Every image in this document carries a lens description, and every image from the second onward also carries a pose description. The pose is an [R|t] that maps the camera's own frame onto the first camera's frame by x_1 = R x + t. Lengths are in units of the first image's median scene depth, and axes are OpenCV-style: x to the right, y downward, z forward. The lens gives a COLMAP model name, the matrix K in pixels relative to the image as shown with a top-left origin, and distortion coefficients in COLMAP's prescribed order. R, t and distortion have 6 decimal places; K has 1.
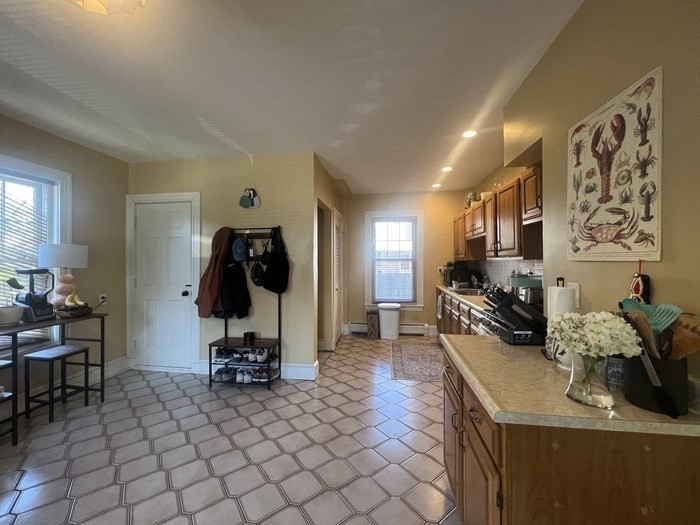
lens RADIAL K [[279.6, 0, 348.7], [0, 279.6, 260.4], [0, 0, 1]] dist [0.000327, 0.000051]
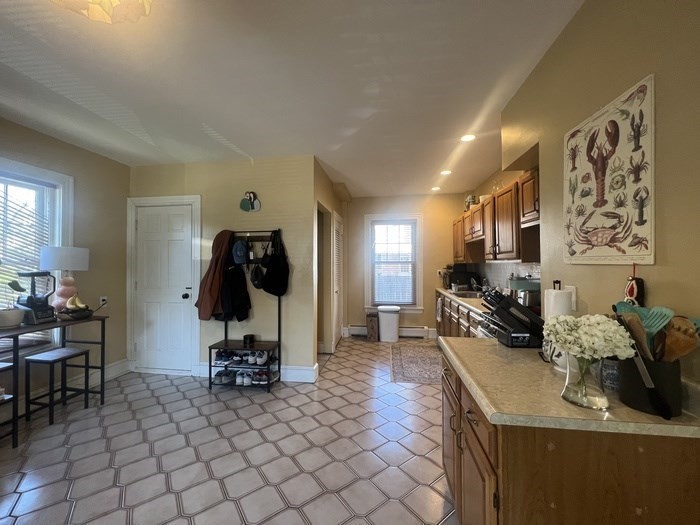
lens RADIAL K [[279.6, 0, 348.7], [0, 279.6, 260.4], [0, 0, 1]] dist [0.000327, 0.000051]
pose [[1.000000, 0.000347, -0.000131, 0.001529], [-0.000348, 0.999960, -0.008909, -0.000994], [0.000128, 0.008909, 0.999960, -0.005166]]
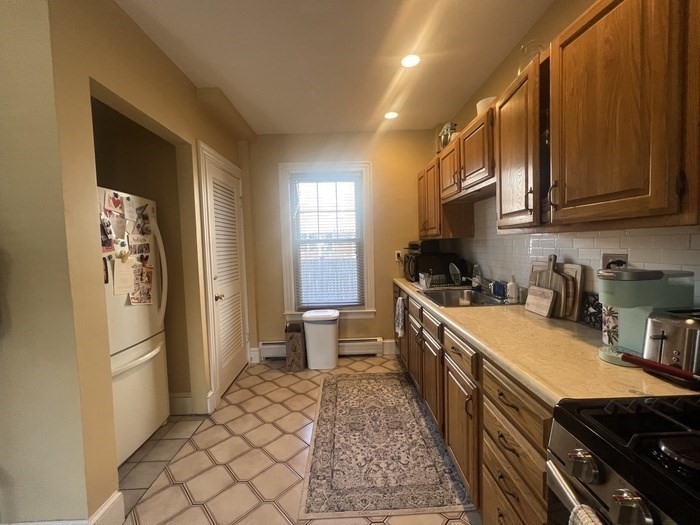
lens RADIAL K [[279.6, 0, 348.7], [0, 279.6, 260.4], [0, 0, 1]] dist [0.000327, 0.000051]
pose [[0.987578, -0.035117, 0.153157, 0.174516], [0.025983, 0.997785, 0.061241, 0.006101], [-0.154969, -0.056501, 0.986302, 0.581923]]
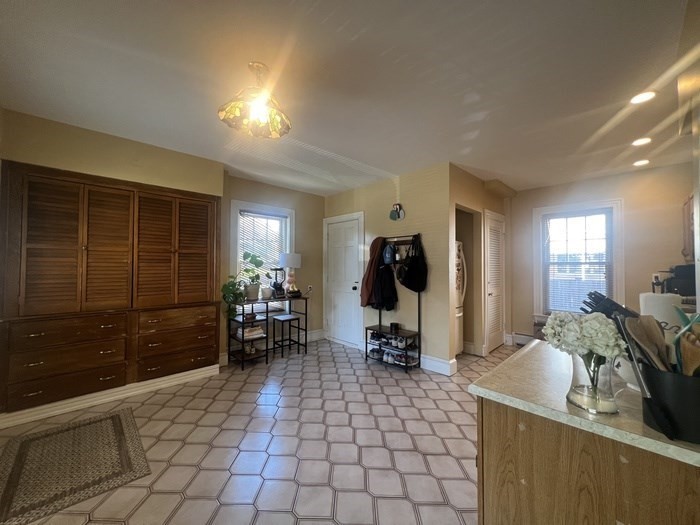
lens RADIAL K [[279.6, 0, 348.7], [0, 279.6, 260.4], [0, 0, 1]] dist [0.000327, 0.000051]
pose [[0.788468, -0.006414, -0.615042, 0.226143], [-0.003613, 0.999880, -0.015059, 0.006041], [0.615065, 0.014096, 0.788351, -0.076483]]
